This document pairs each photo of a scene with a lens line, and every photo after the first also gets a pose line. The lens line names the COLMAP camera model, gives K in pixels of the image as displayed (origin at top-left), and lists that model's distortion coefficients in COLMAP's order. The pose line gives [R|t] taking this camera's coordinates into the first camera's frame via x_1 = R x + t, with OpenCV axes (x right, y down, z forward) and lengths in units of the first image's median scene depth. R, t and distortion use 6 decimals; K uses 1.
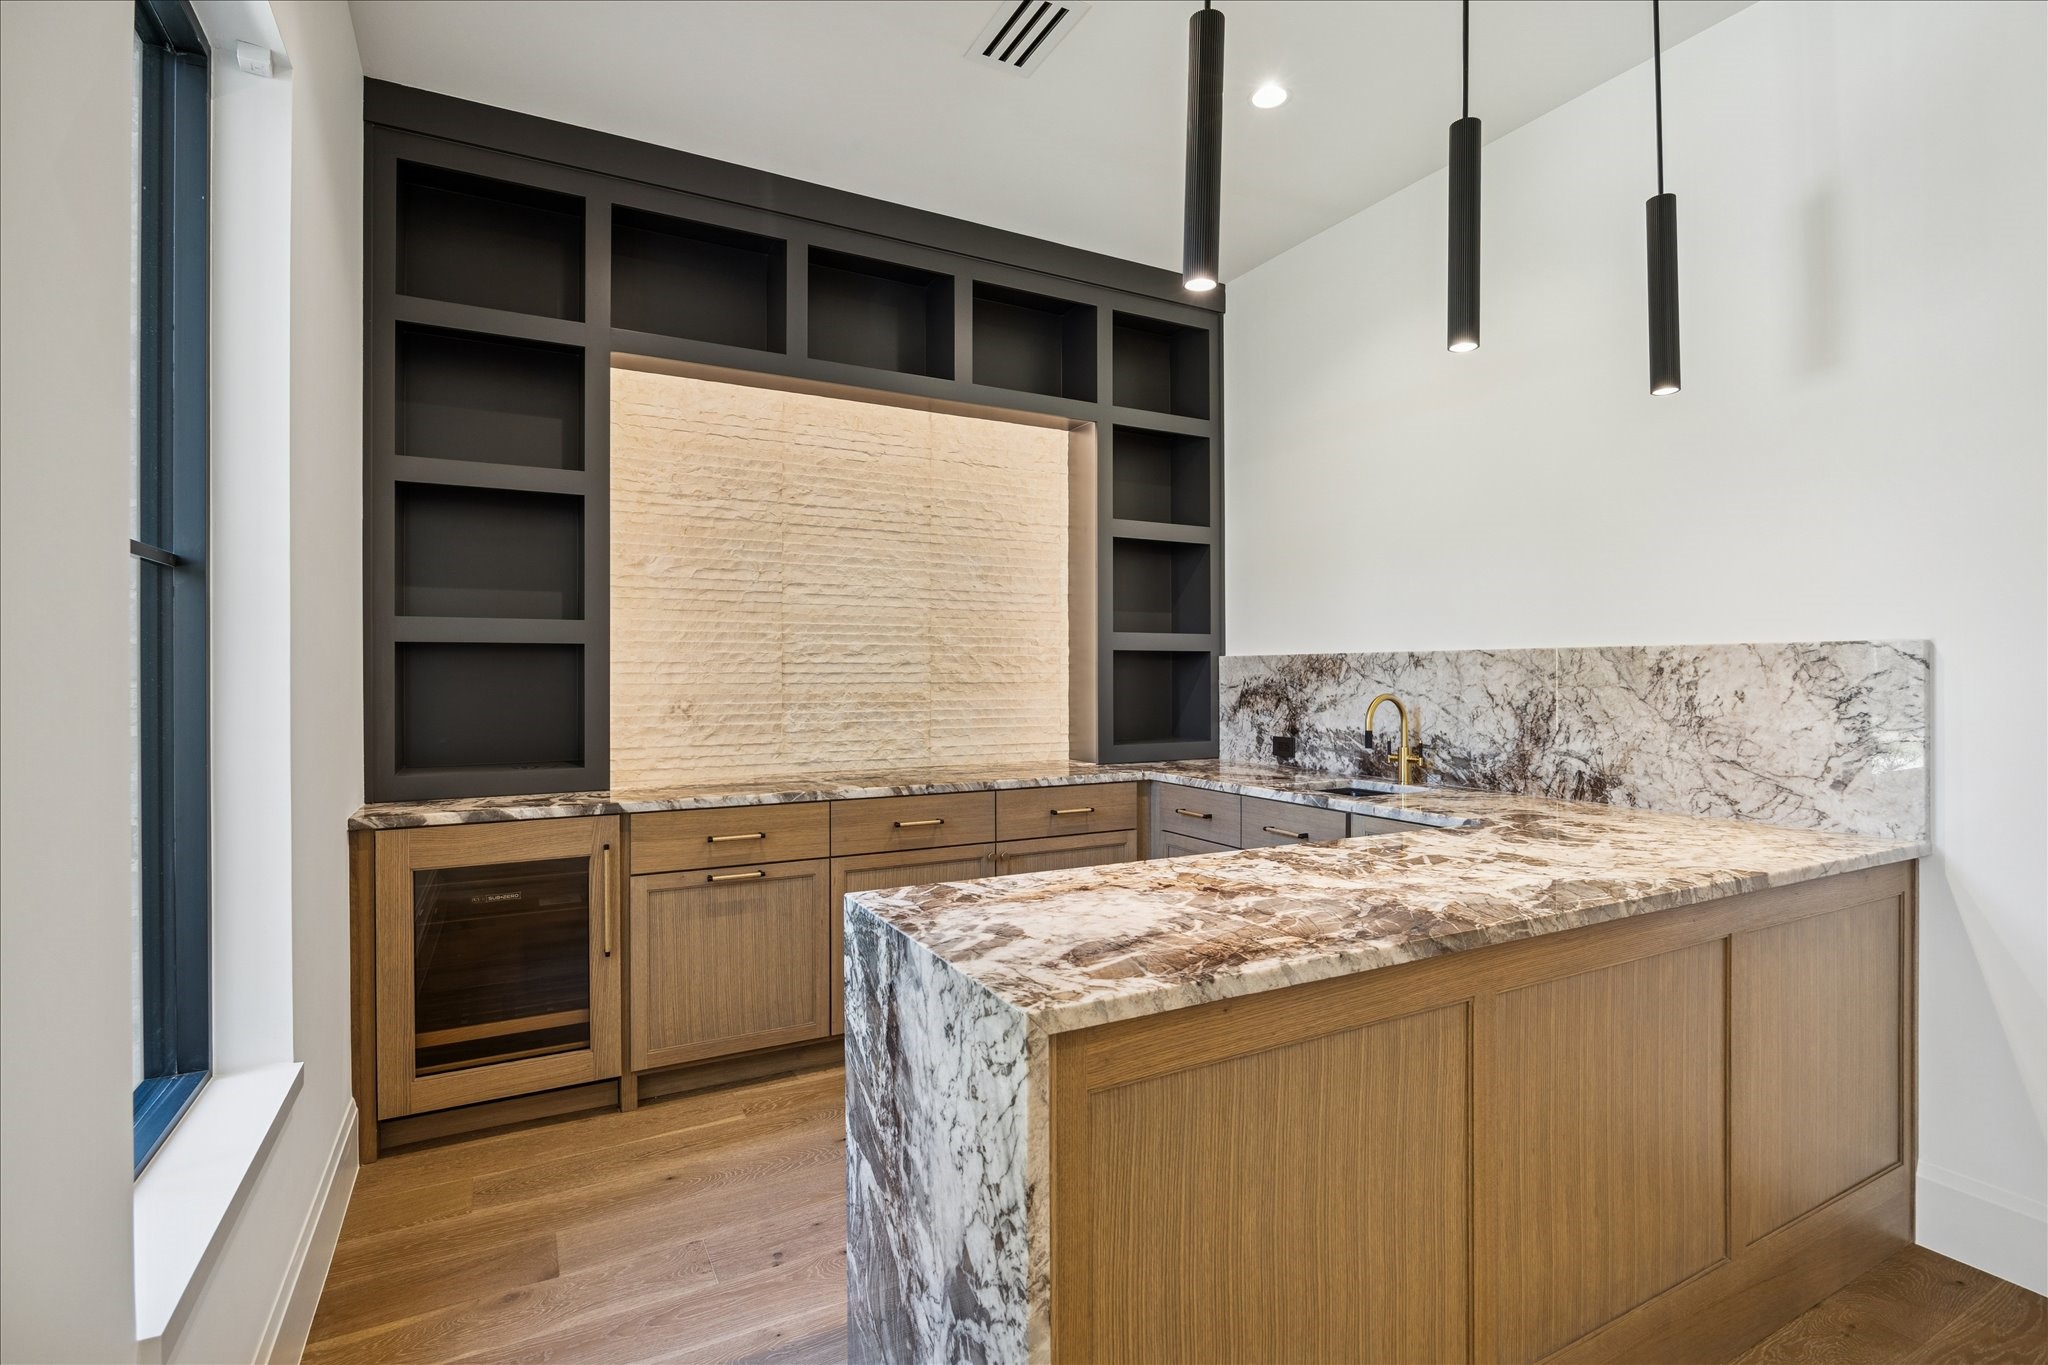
lens RADIAL K [[978.6, 0, 1018.7], [0, 978.6, 671.4], [0, 0, 1]] dist [-0.019168, -0.000885]
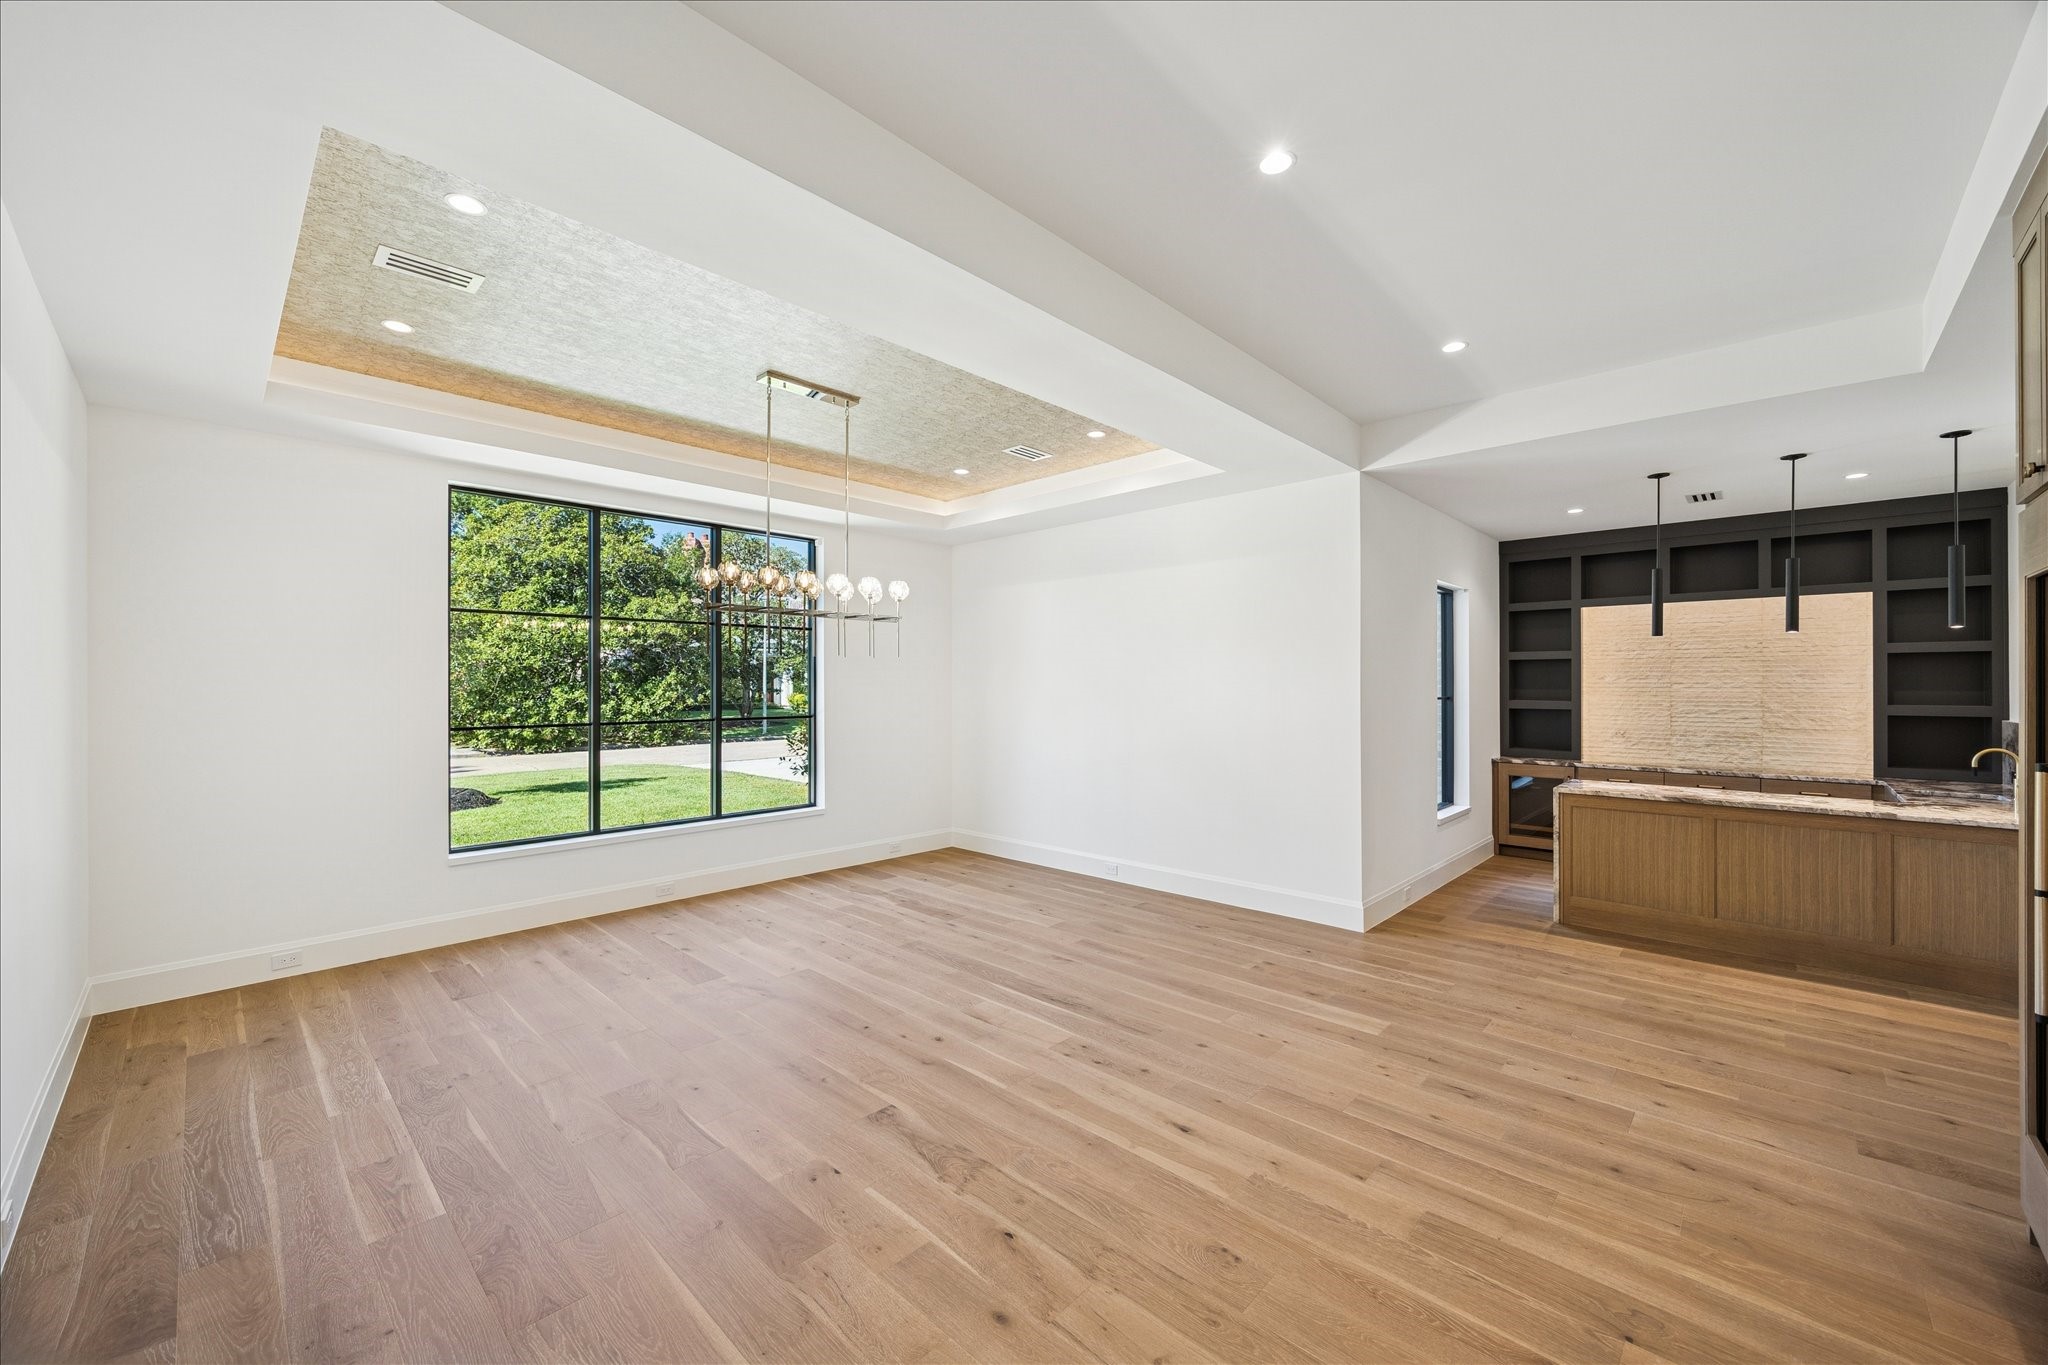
lens RADIAL K [[789.2, 0, 1062.5], [0, 789.2, 674.0], [0, 0, 1]] dist [-0.001768, -0.000483]
pose [[0.347782, -0.010803, -0.937513, 1.260360], [-0.000665, 0.999931, -0.011769, -0.107925], [0.937575, 0.004716, 0.347751, -1.277902]]
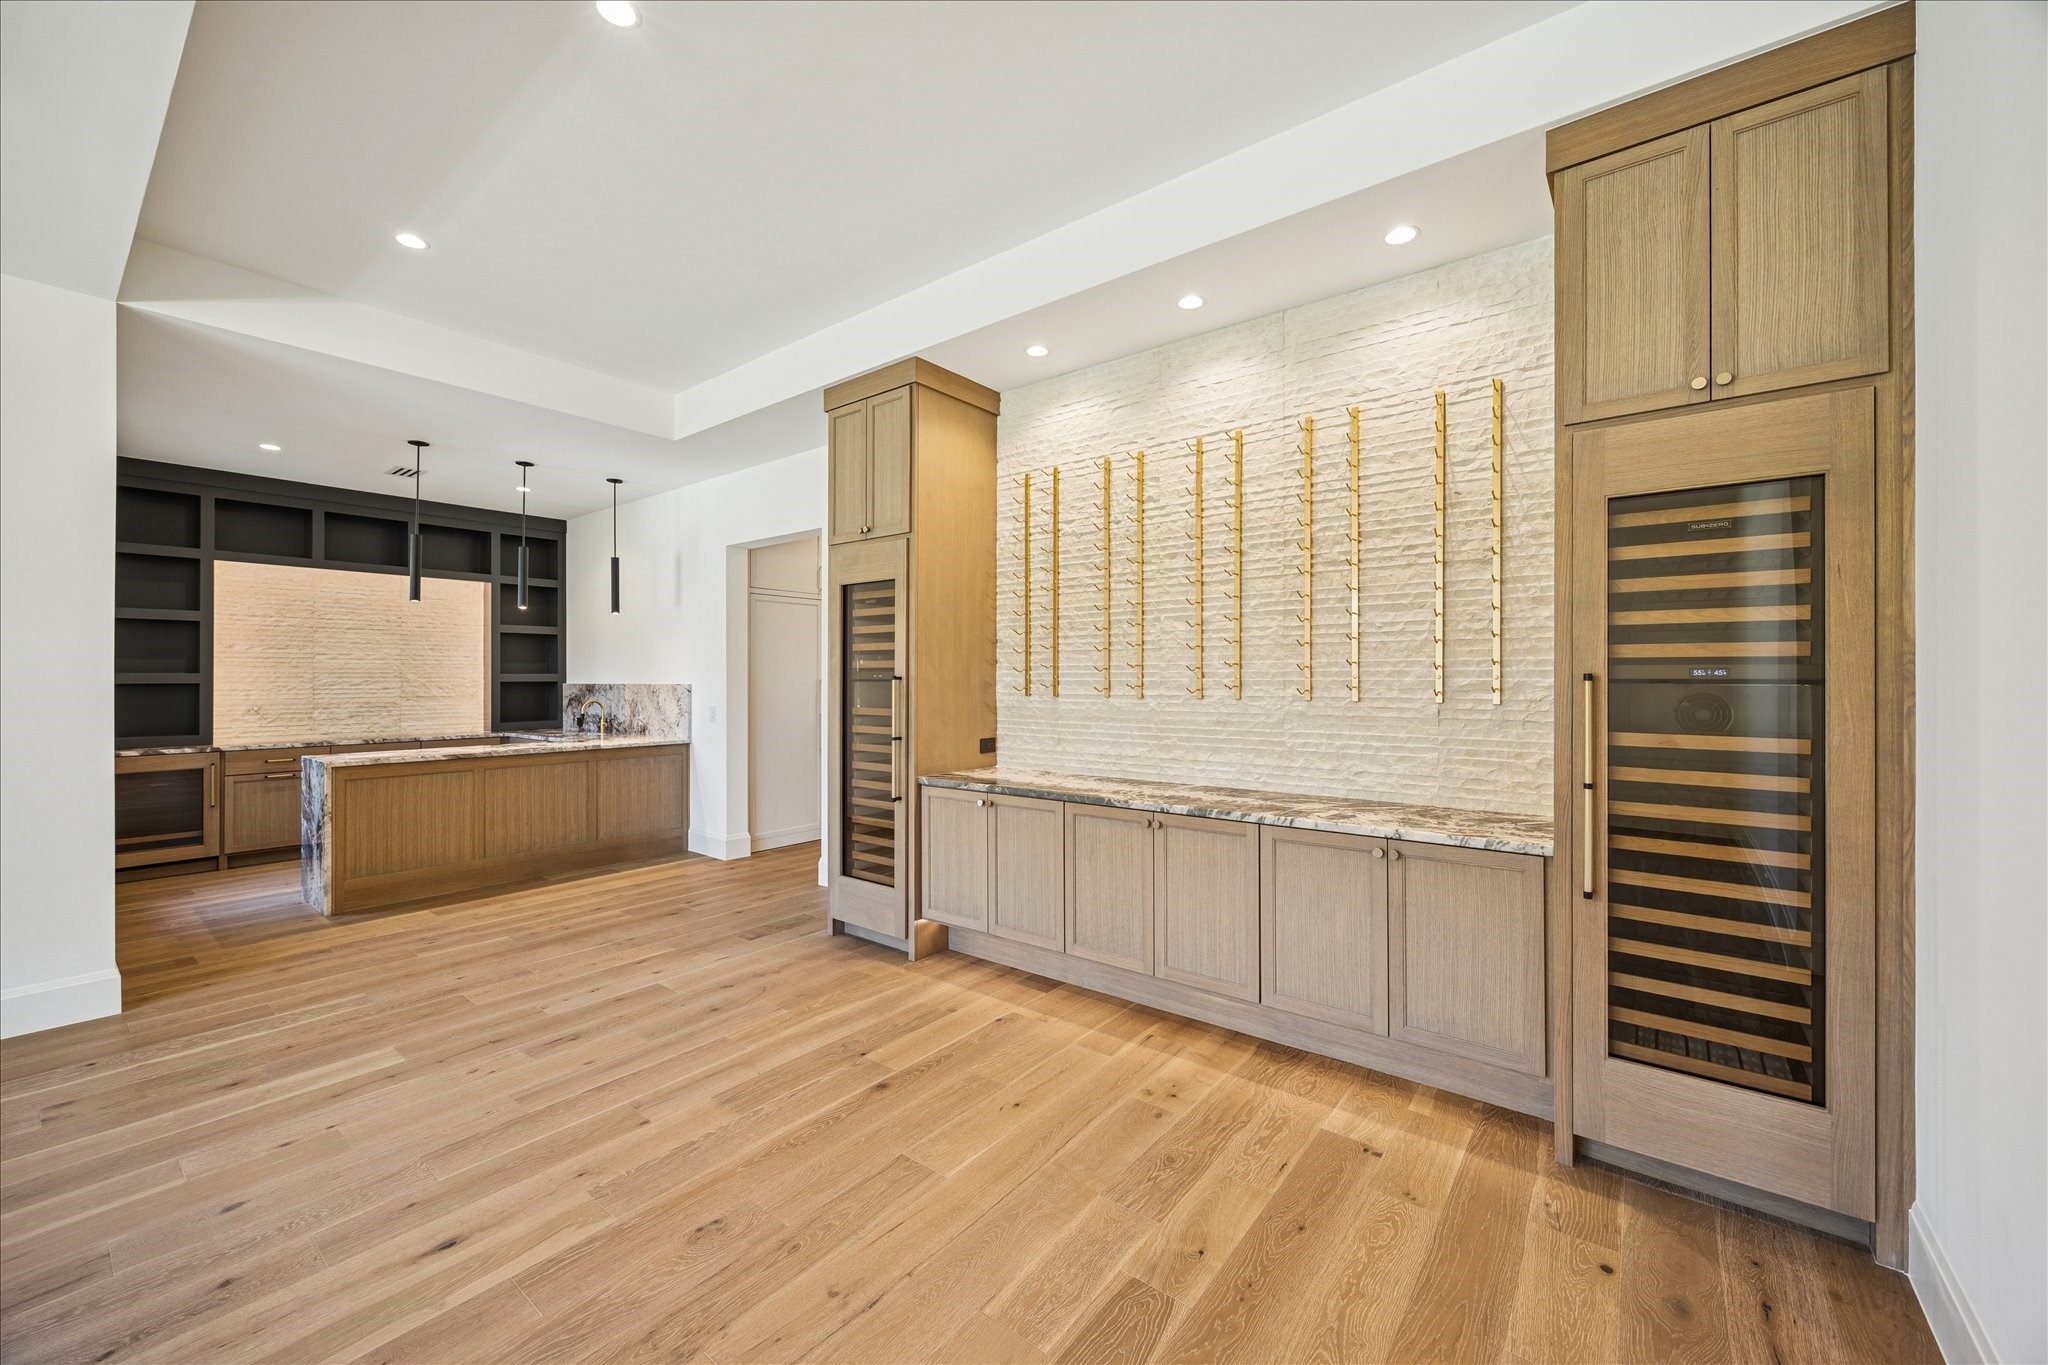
lens RADIAL K [[789.2, 0, 1012.5], [0, 789.2, 671.1], [0, 0, 1]] dist [-0.001768, -0.000483]
pose [[0.914966, 0.001070, 0.403529, 0.603604], [0.001910, 0.999974, -0.006982, -0.042184], [-0.403526, 0.007159, 0.914940, -1.583358]]
